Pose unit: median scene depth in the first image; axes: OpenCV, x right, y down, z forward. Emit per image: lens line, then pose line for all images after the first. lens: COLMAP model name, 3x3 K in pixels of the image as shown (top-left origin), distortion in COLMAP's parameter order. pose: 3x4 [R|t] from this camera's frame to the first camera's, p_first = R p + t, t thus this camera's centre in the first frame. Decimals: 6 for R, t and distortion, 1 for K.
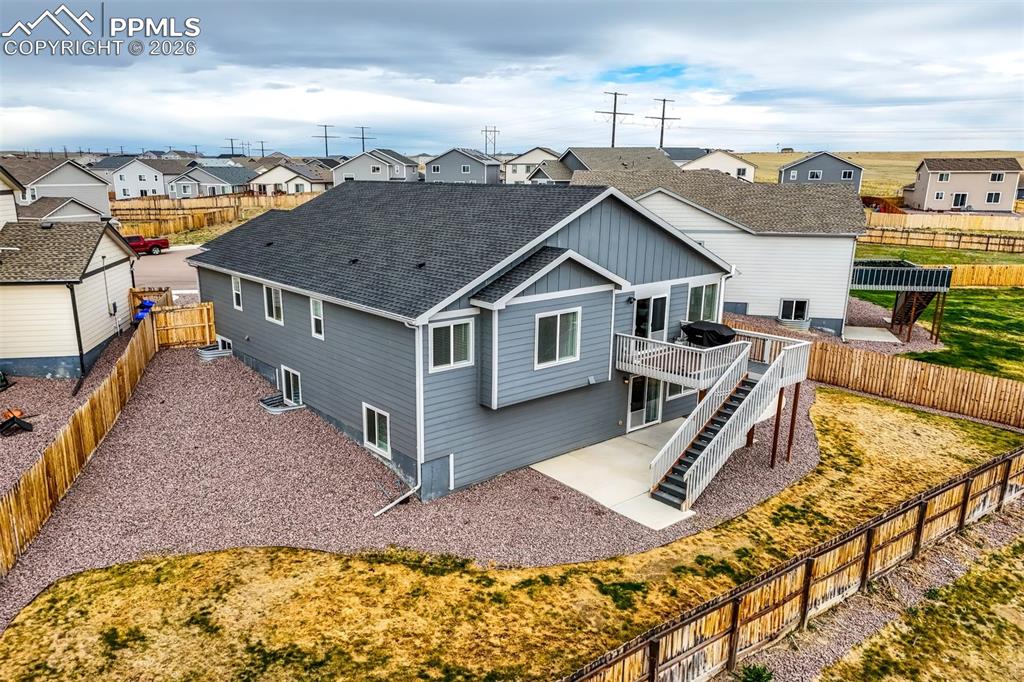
lens RADIAL K [[759.8, 0, 495.8], [0, 759.8, 339.4], [0, 0, 1]] dist [0.056877, -0.054759]
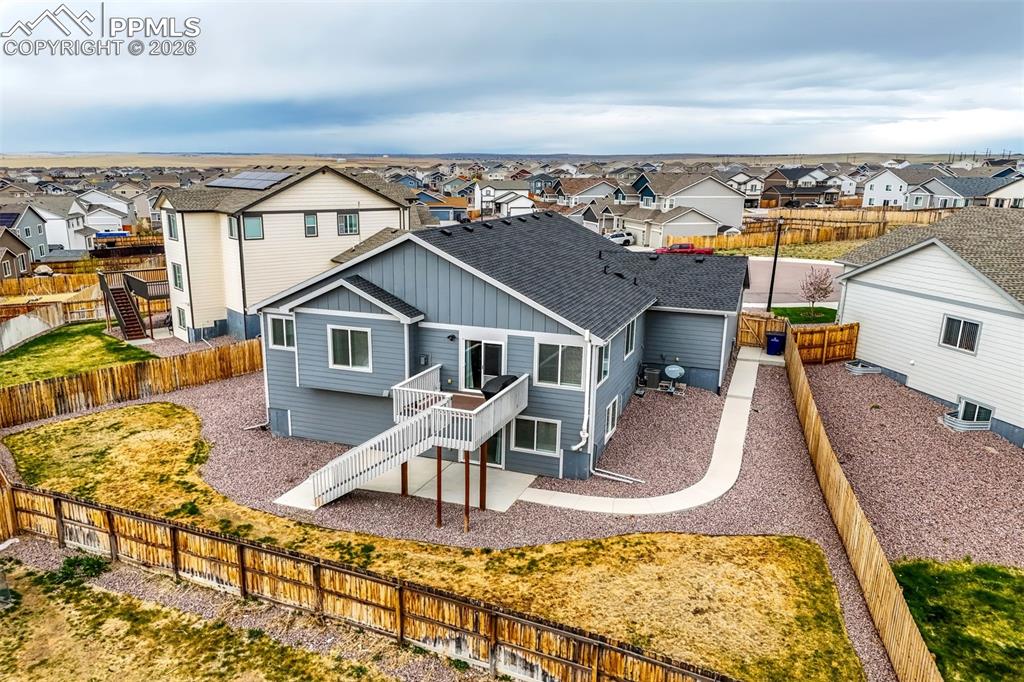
lens RADIAL K [[772.1, 0, 507.0], [0, 772.1, 343.9], [0, 0, 1]] dist [0.063400, -0.060172]
pose [[0.477869, 0.198568, -0.855694, 1.139792], [-0.197967, 0.973401, 0.115326, -0.182720], [0.855833, 0.114288, 0.504468, 0.510198]]
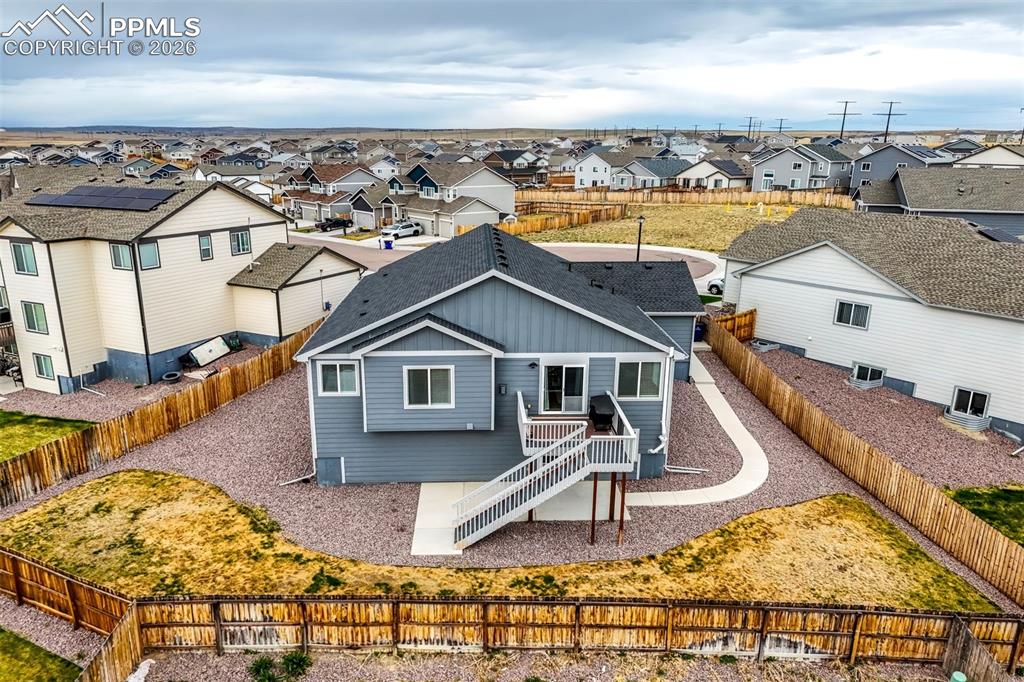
lens RADIAL K [[772.1, 0, 507.0], [0, 772.1, 343.9], [0, 0, 1]] dist [0.063400, -0.060172]
pose [[0.793676, 0.156965, -0.587742, 0.807363], [-0.136018, 0.987468, 0.080041, -0.168438], [0.592939, 0.016416, 0.805080, 0.049592]]
